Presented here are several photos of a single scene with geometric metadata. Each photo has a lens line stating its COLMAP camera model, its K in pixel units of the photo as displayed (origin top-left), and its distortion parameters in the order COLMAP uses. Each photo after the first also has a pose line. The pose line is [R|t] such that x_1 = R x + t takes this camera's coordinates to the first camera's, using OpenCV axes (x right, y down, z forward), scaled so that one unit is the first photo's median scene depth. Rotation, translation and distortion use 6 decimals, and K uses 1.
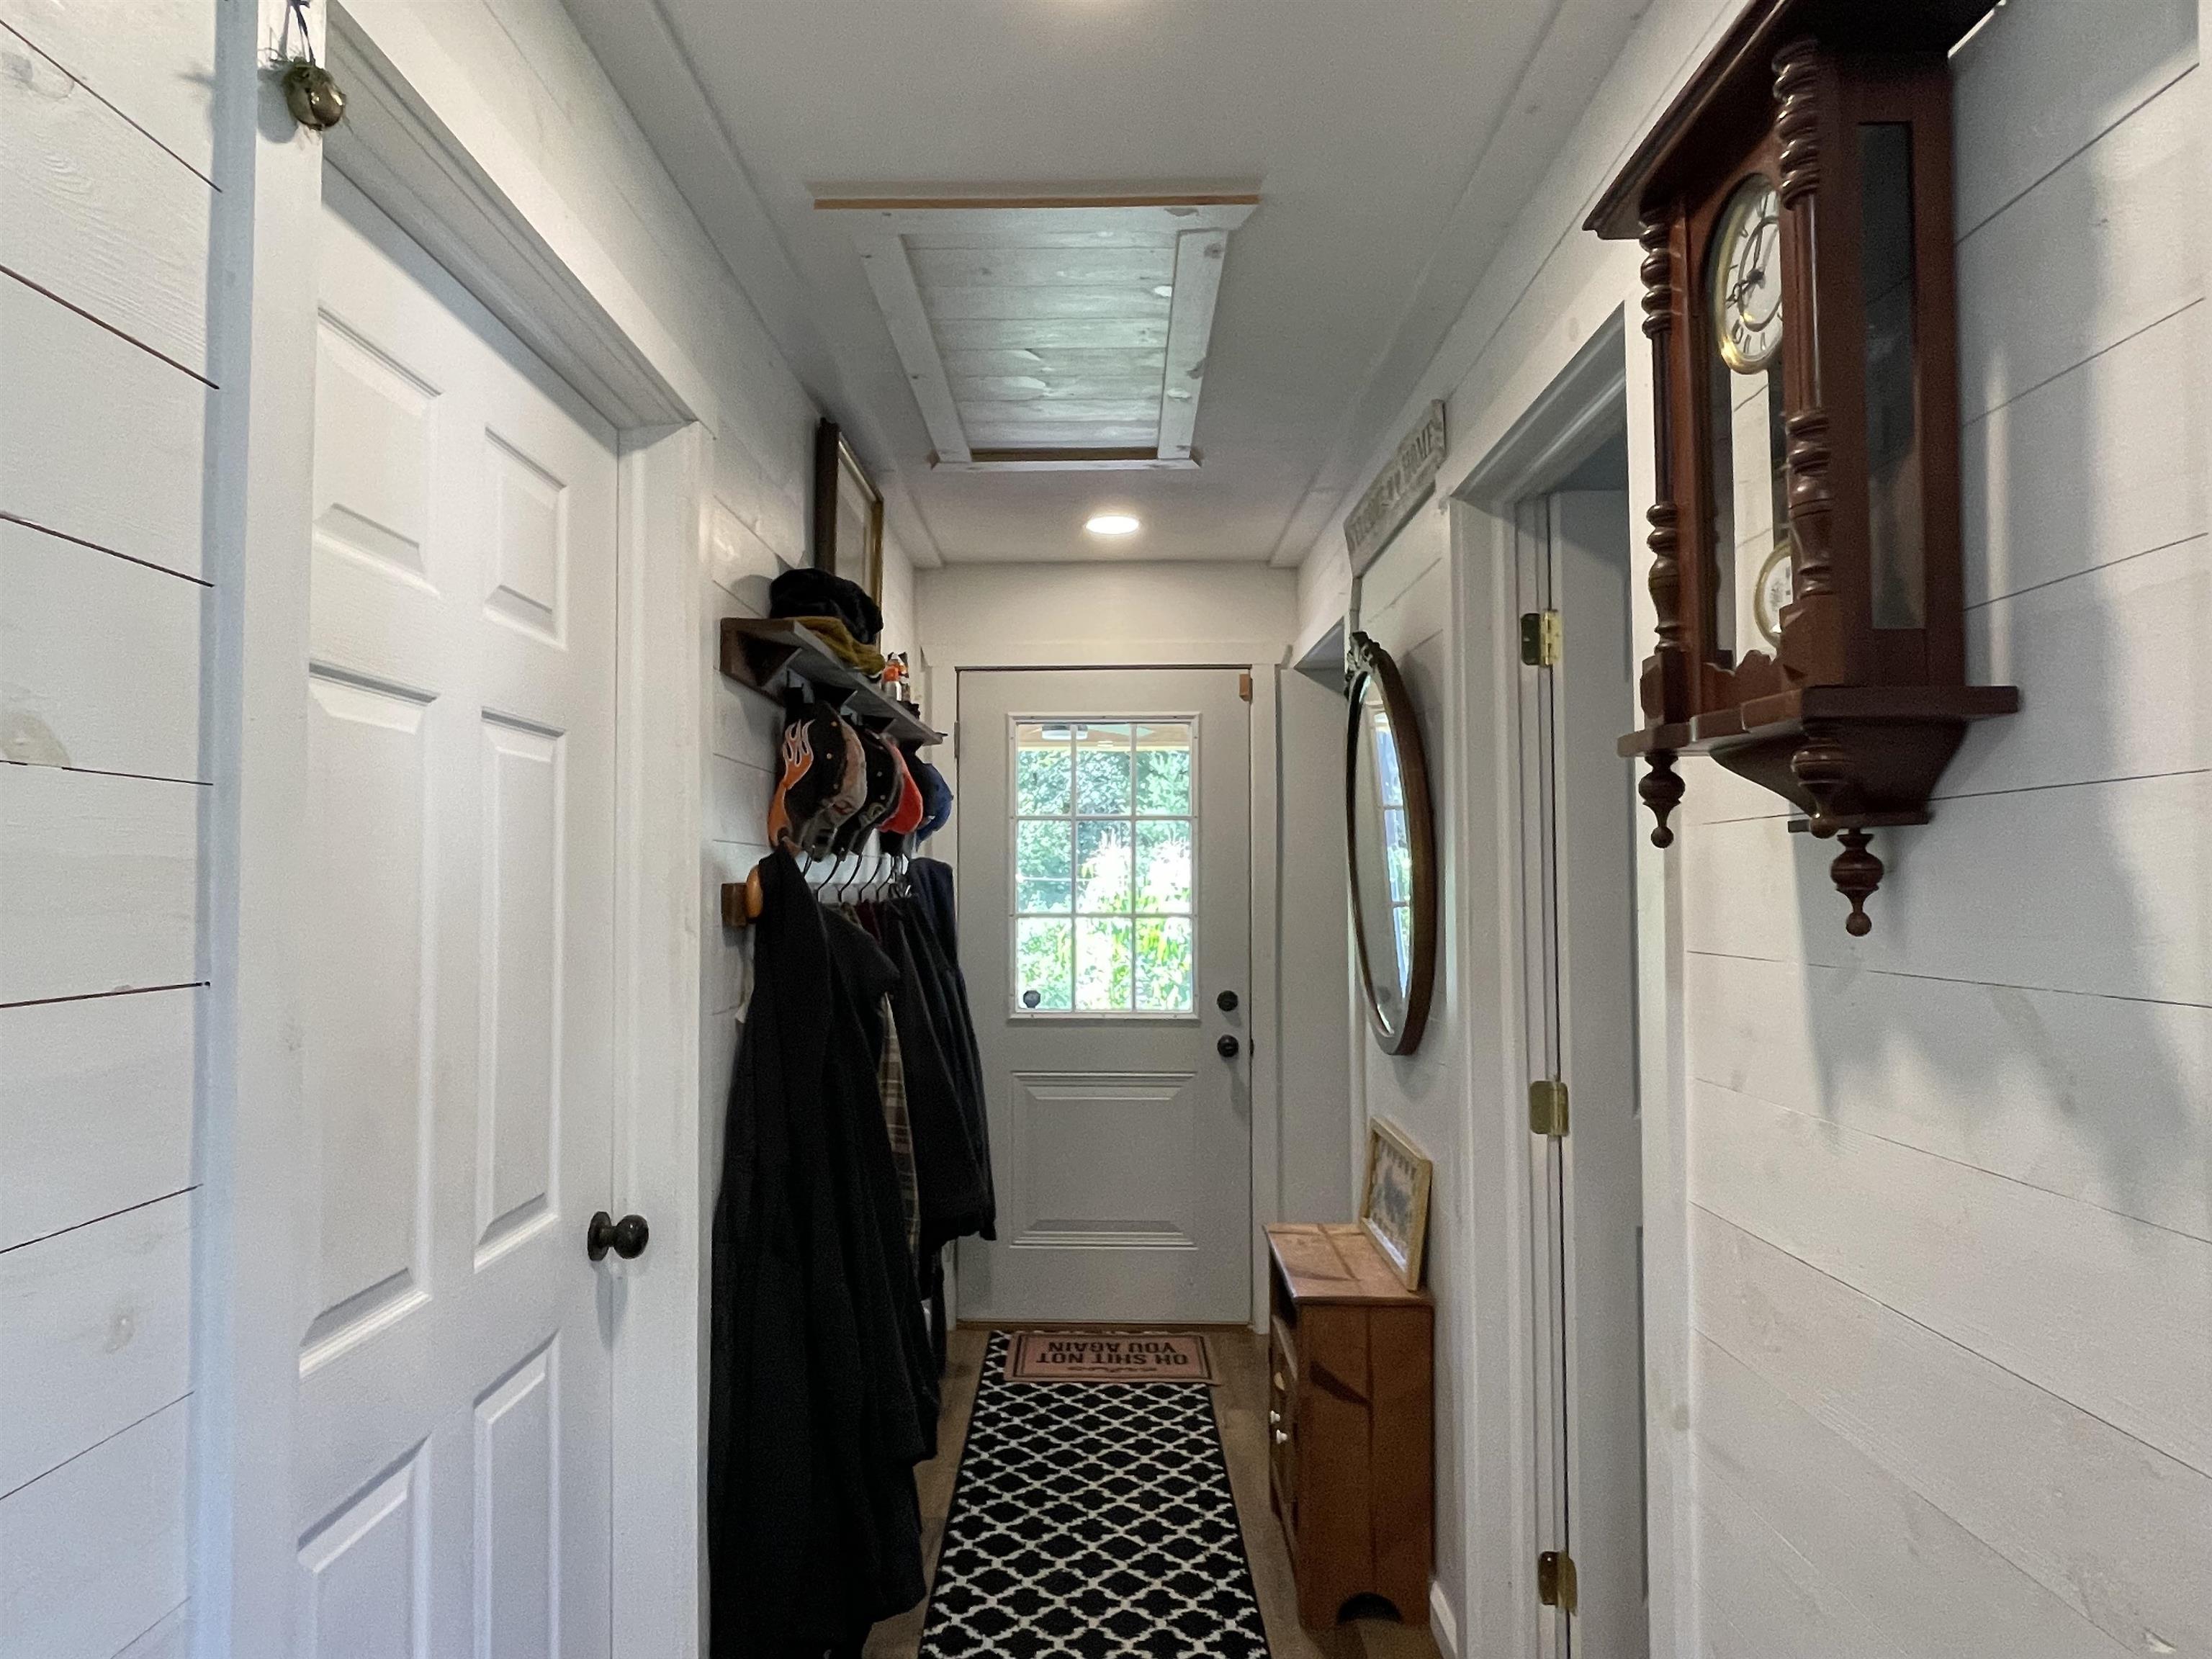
lens RADIAL K [[1303.5, 0, 1104.2], [0, 1303.5, 832.0], [0, 0, 1]] dist [0.002367, -0.000030]
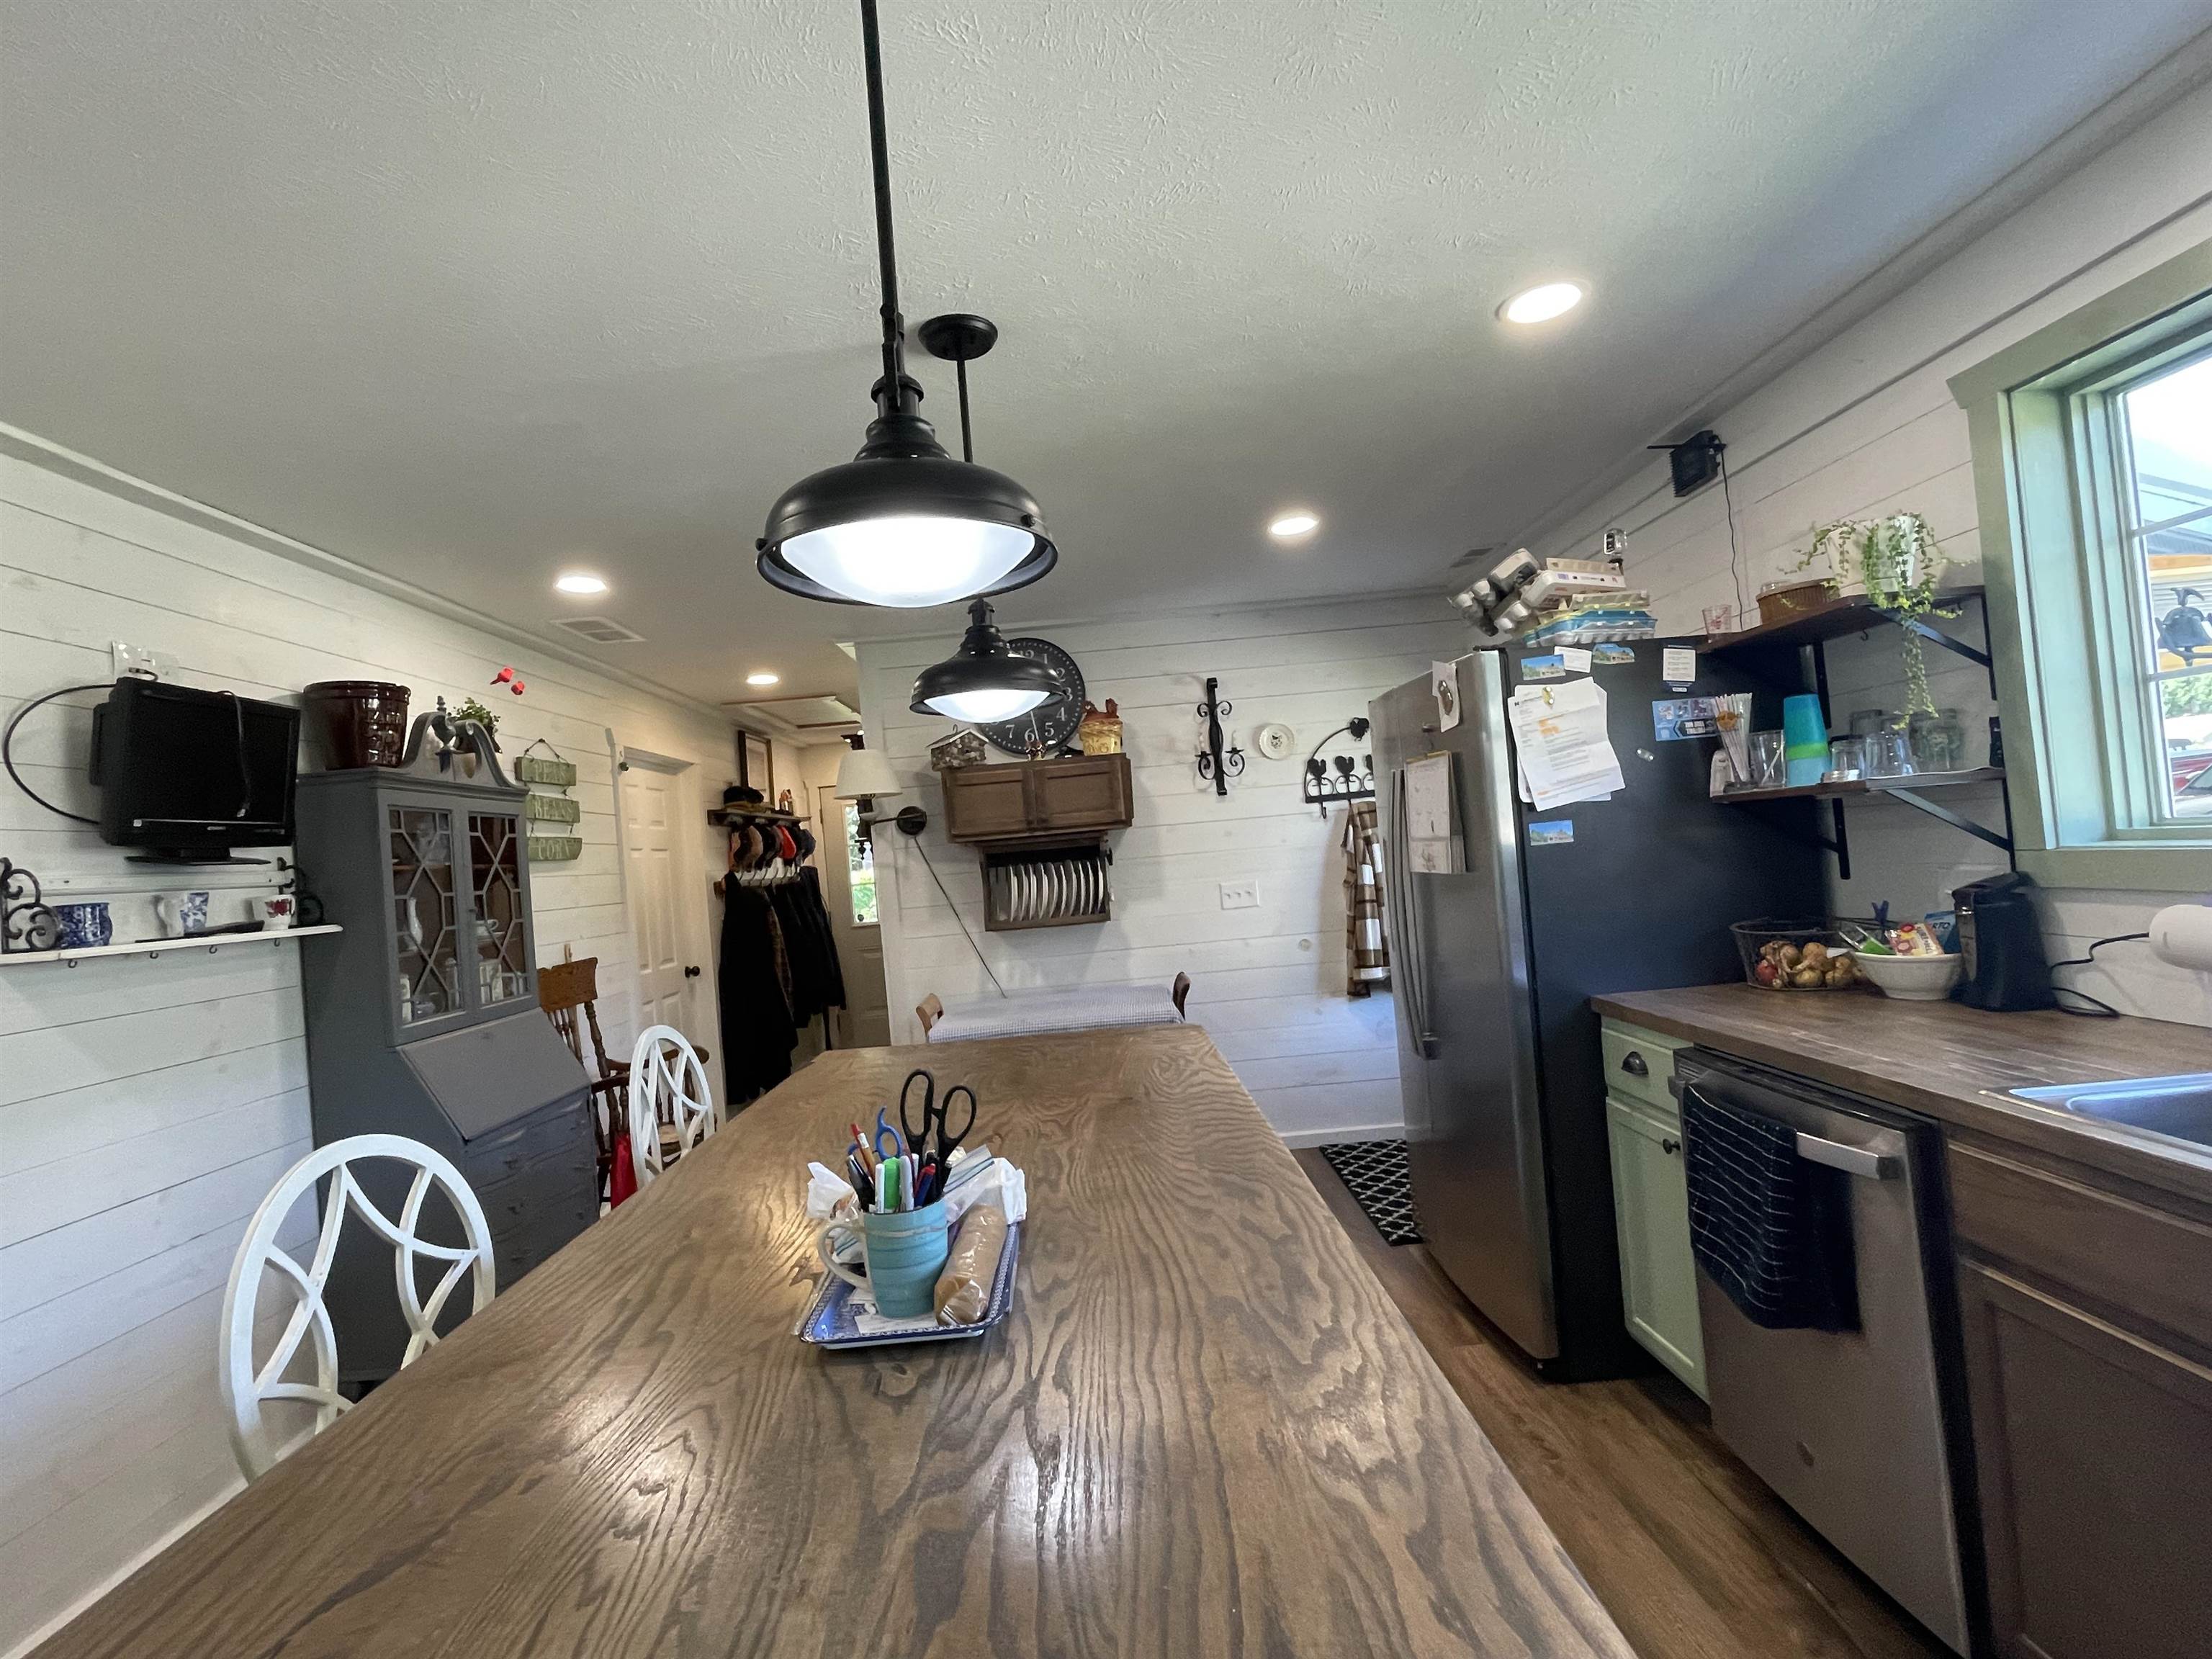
lens RADIAL K [[1049.5, 0, 1101.1], [0, 1049.5, 828.1], [0, 0, 1]] dist [-0.002249, -0.000261]
pose [[0.996895, -0.078398, 0.007301, 0.706604], [0.078274, 0.996803, 0.016008, -0.066012], [-0.008532, -0.015387, 0.999845, -1.766758]]
